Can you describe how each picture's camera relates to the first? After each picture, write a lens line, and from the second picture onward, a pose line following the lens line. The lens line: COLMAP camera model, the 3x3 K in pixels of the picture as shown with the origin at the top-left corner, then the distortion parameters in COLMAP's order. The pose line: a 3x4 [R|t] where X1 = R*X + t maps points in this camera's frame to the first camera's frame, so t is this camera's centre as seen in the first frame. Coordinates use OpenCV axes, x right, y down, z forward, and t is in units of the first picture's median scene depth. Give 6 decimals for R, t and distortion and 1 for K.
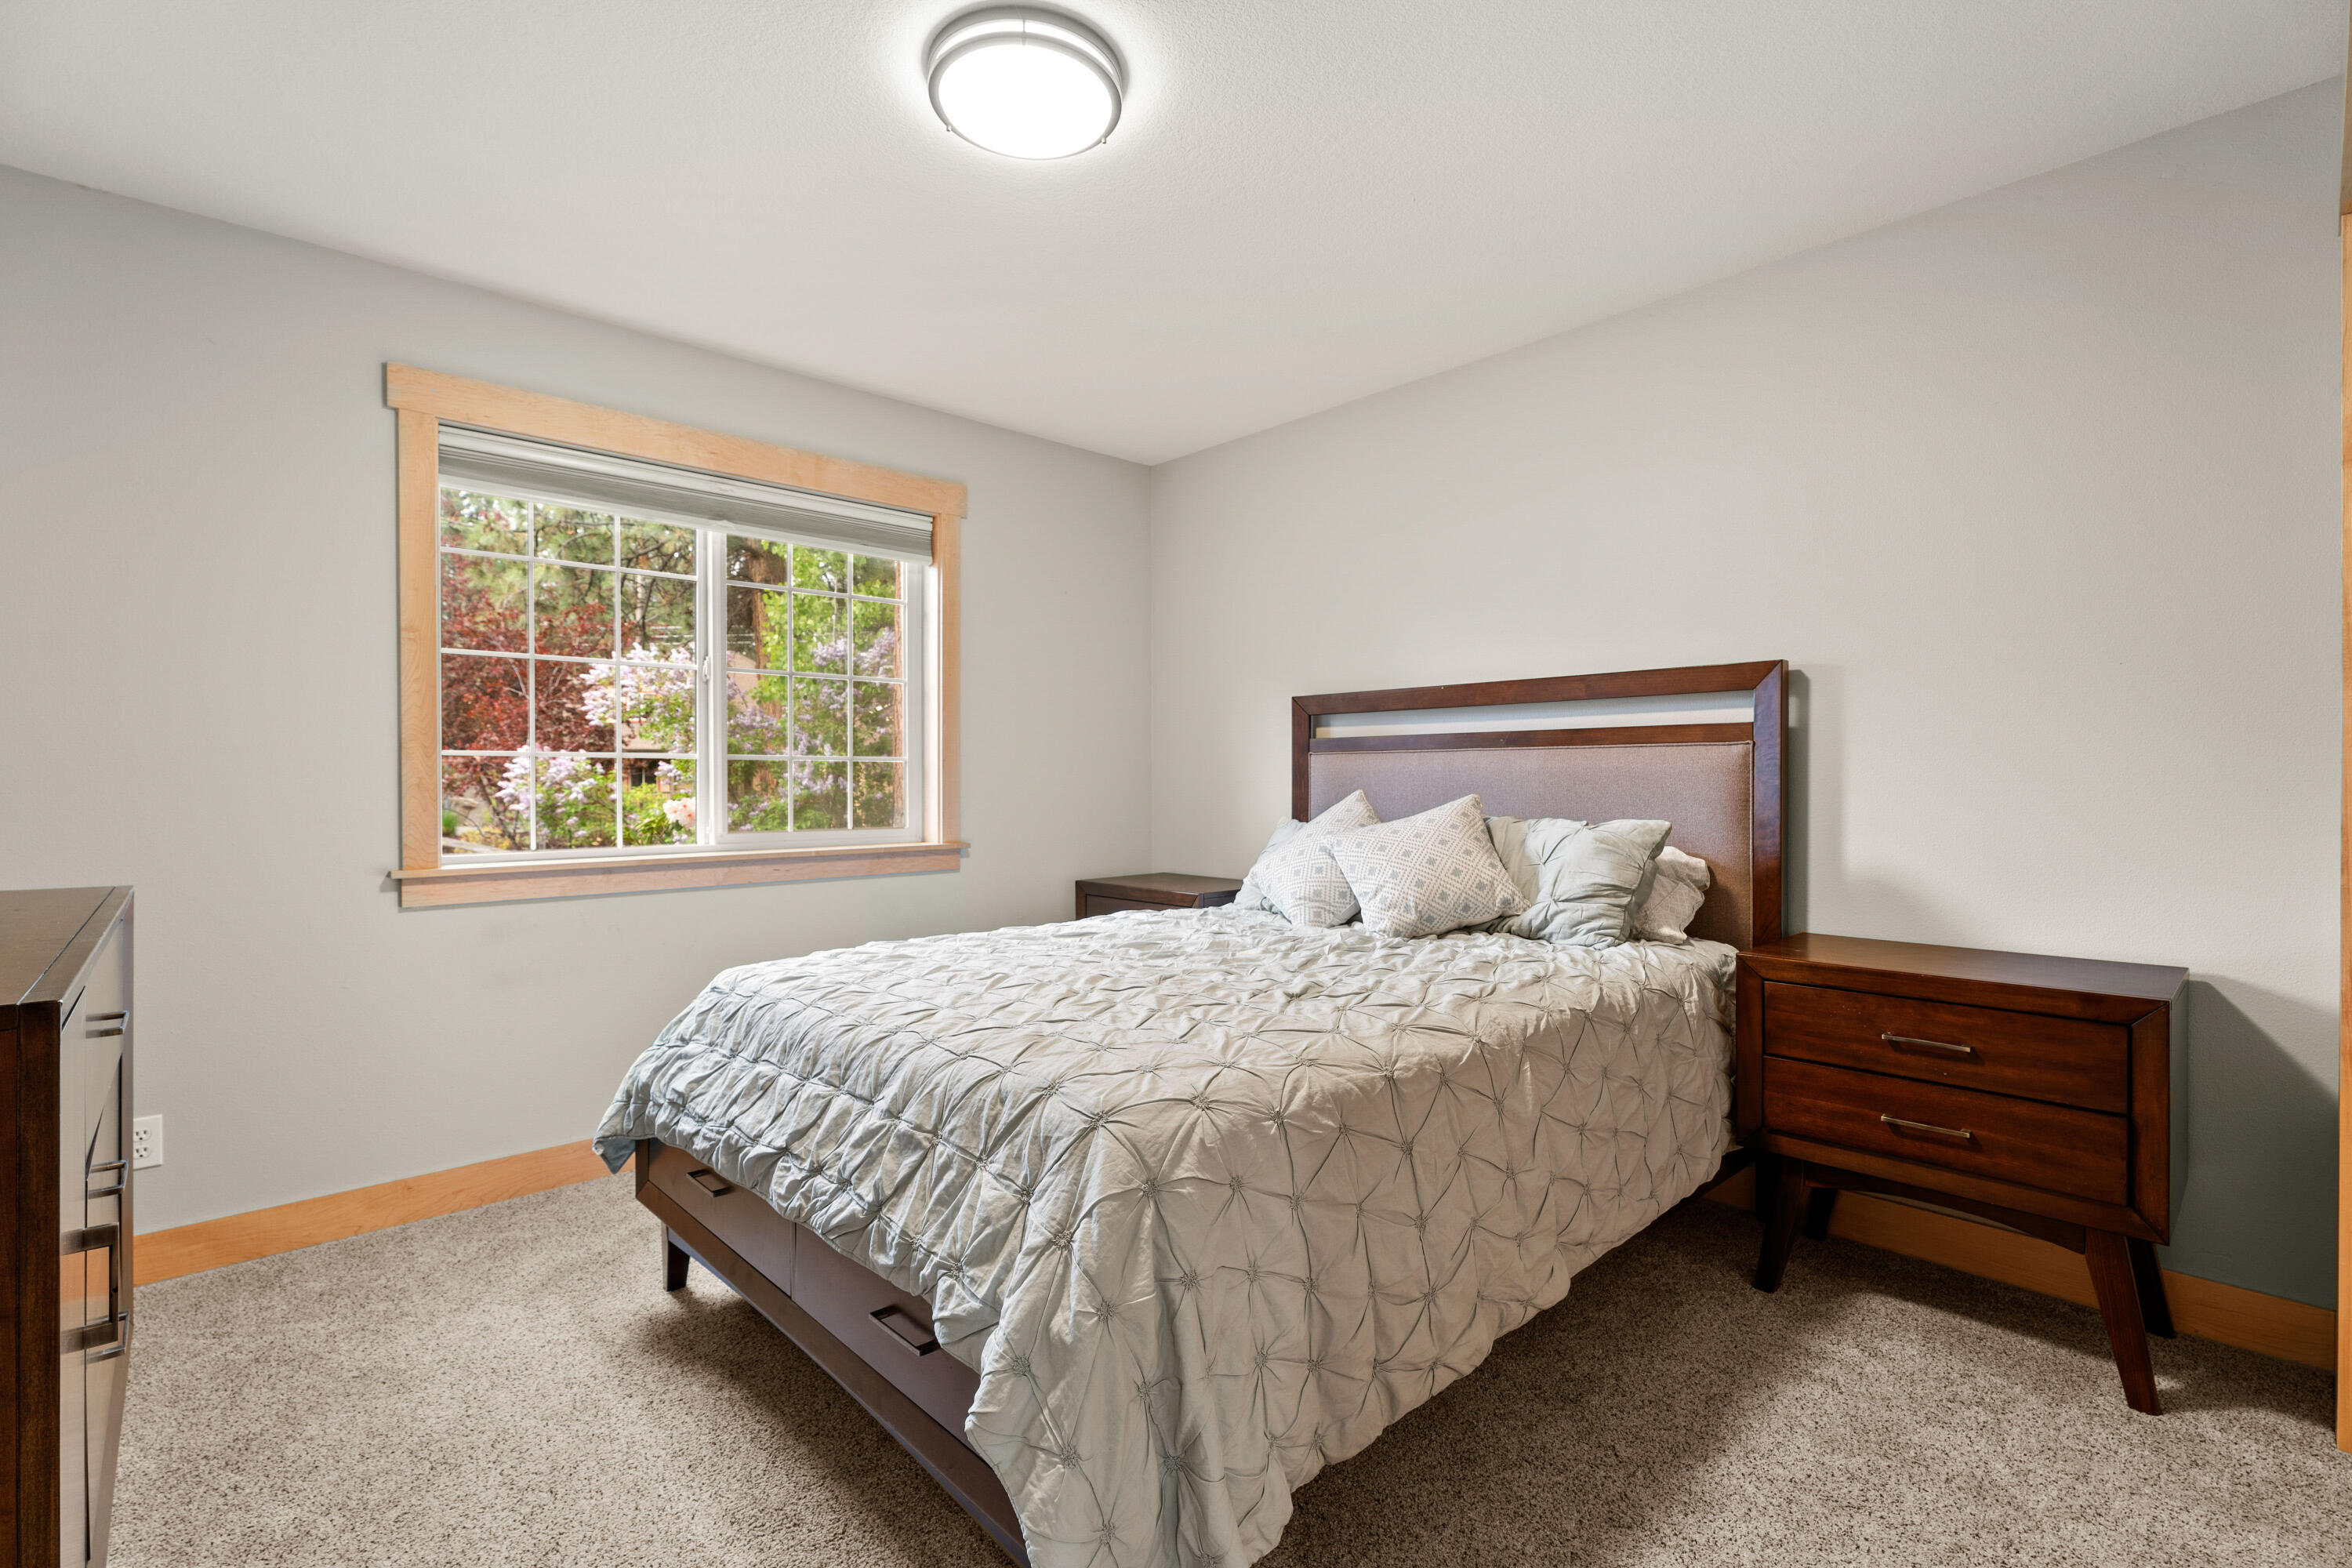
lens RADIAL K [[1053.3, 0, 1176.0], [0, 1053.3, 784.0], [0, 0, 1]] dist [0.000211, 0.000007]
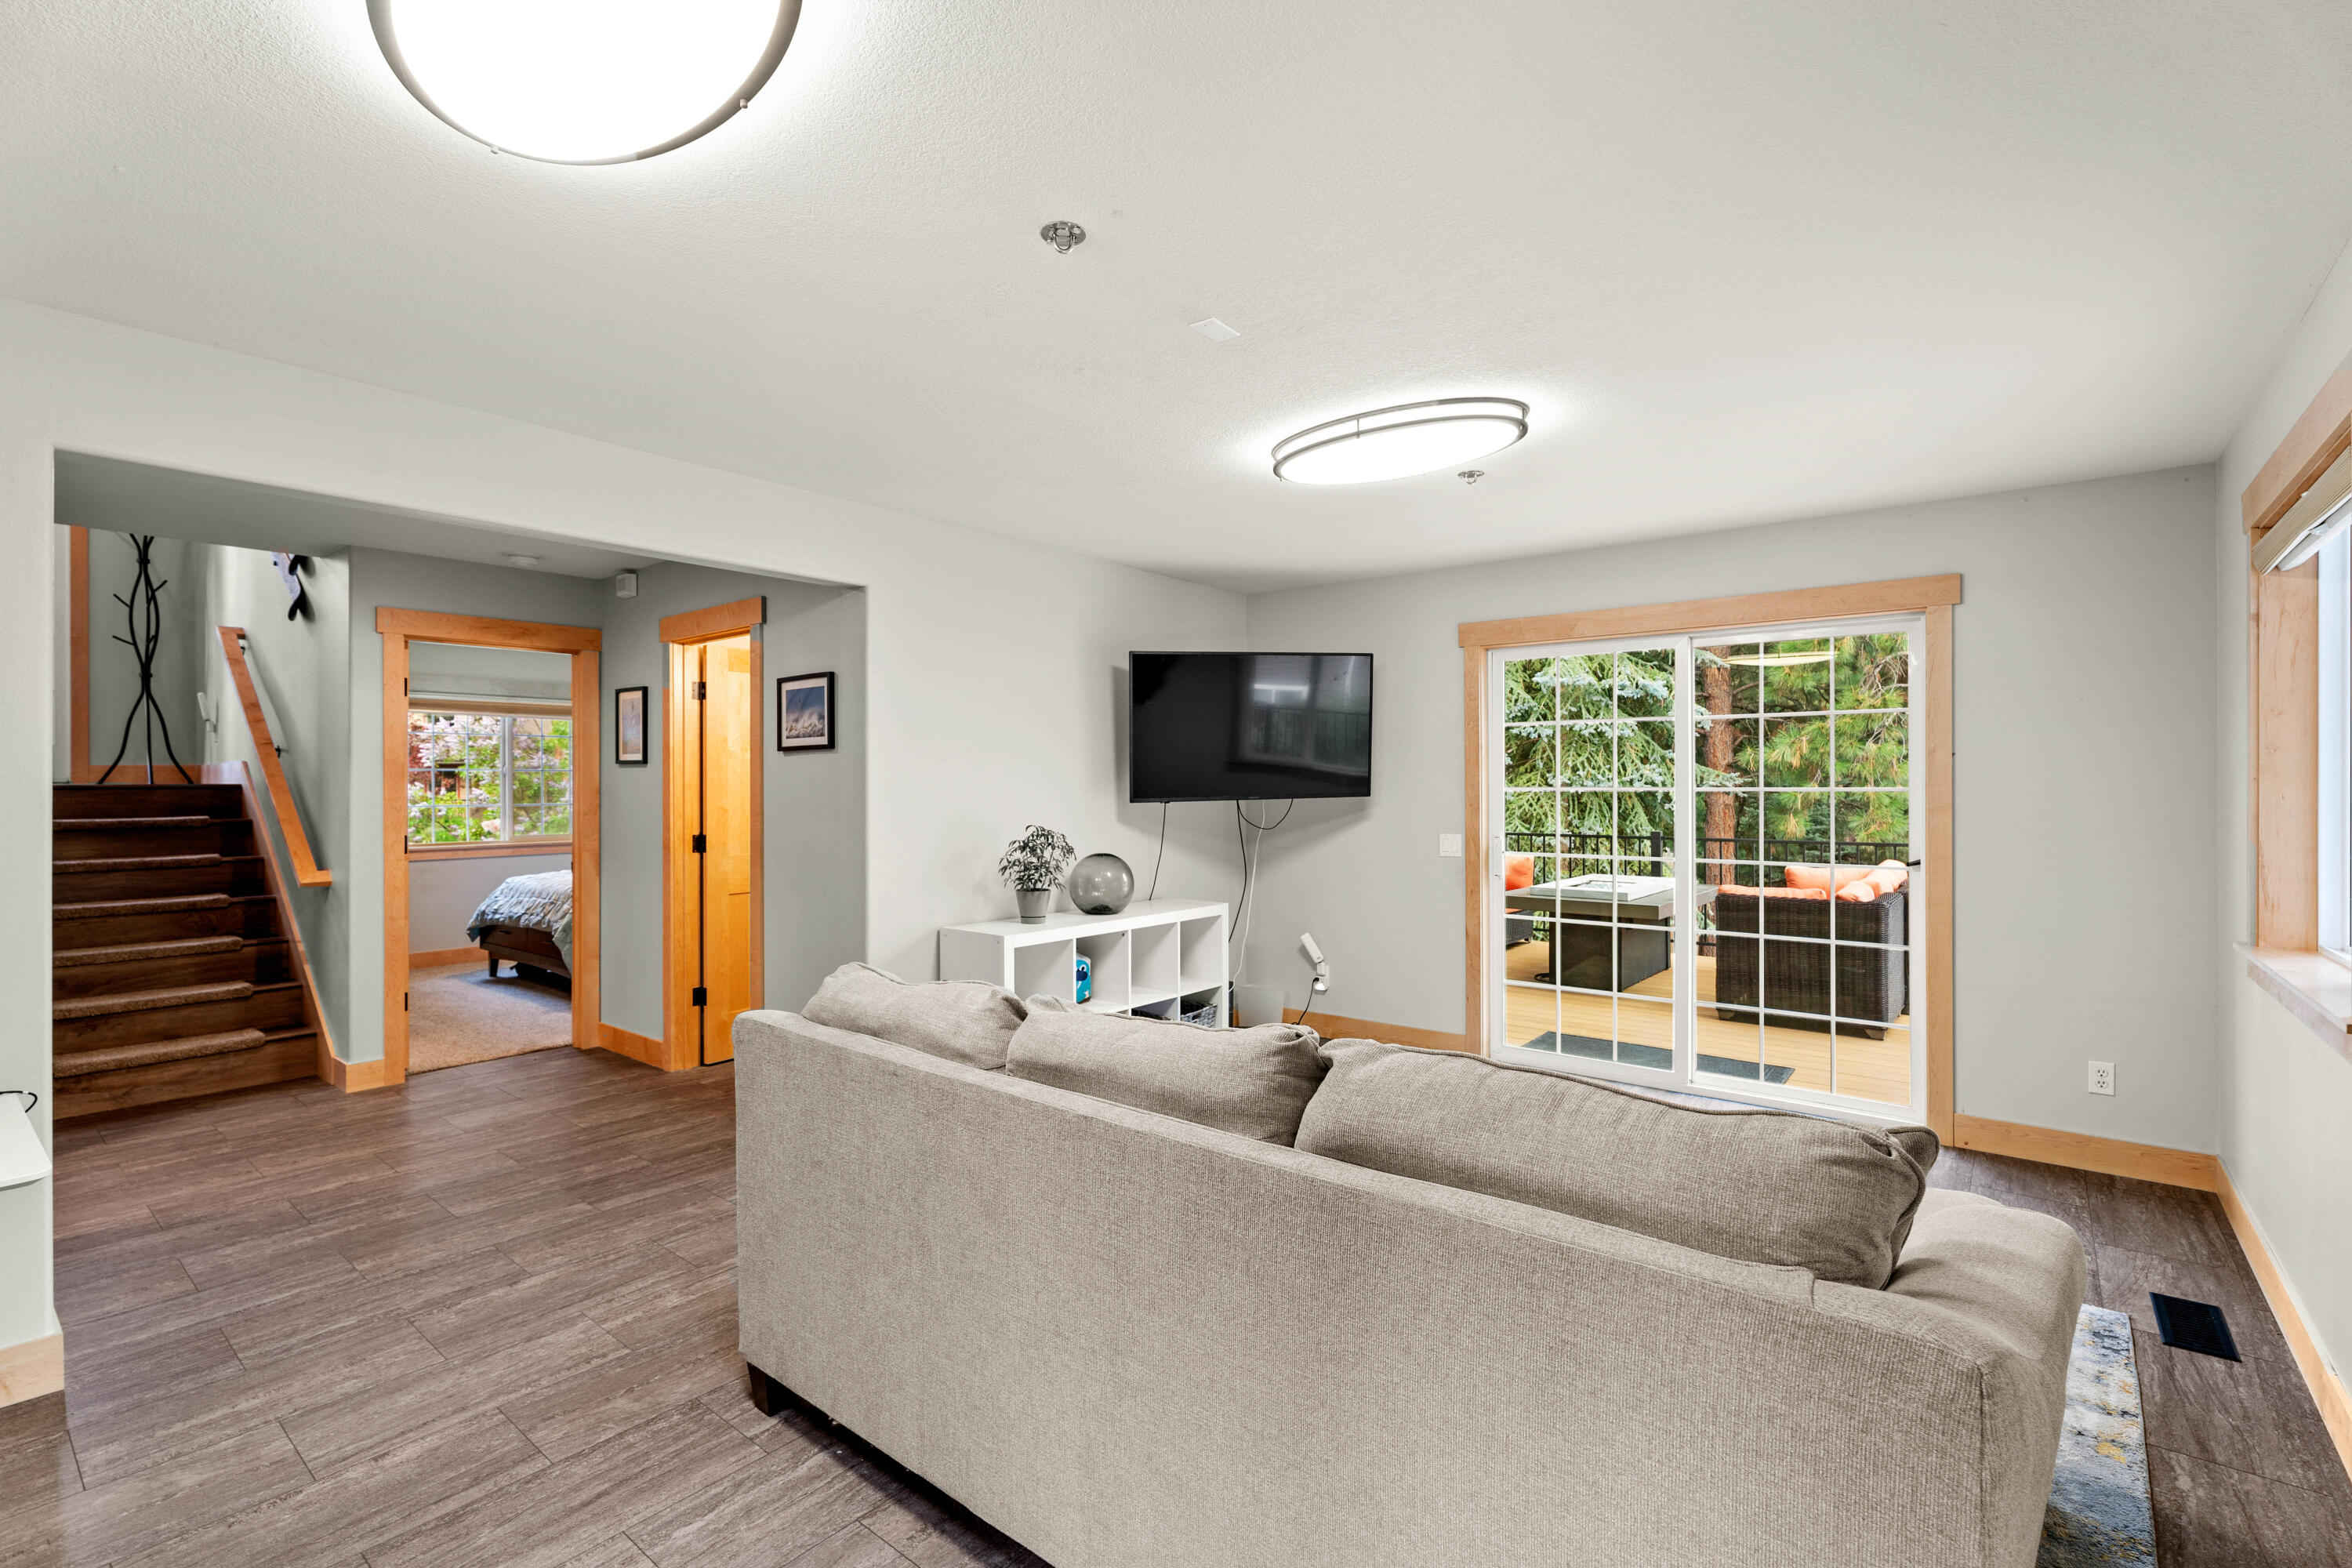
lens RADIAL K [[1053.3, 0, 1176.0], [0, 1053.3, 784.0], [0, 0, 1]] dist [0.000211, 0.000007]
pose [[0.989906, 0.002429, 0.141703, 1.167840], [-0.001670, 0.999984, -0.005477, -0.099973], [-0.141714, 0.005186, 0.989894, -2.561159]]
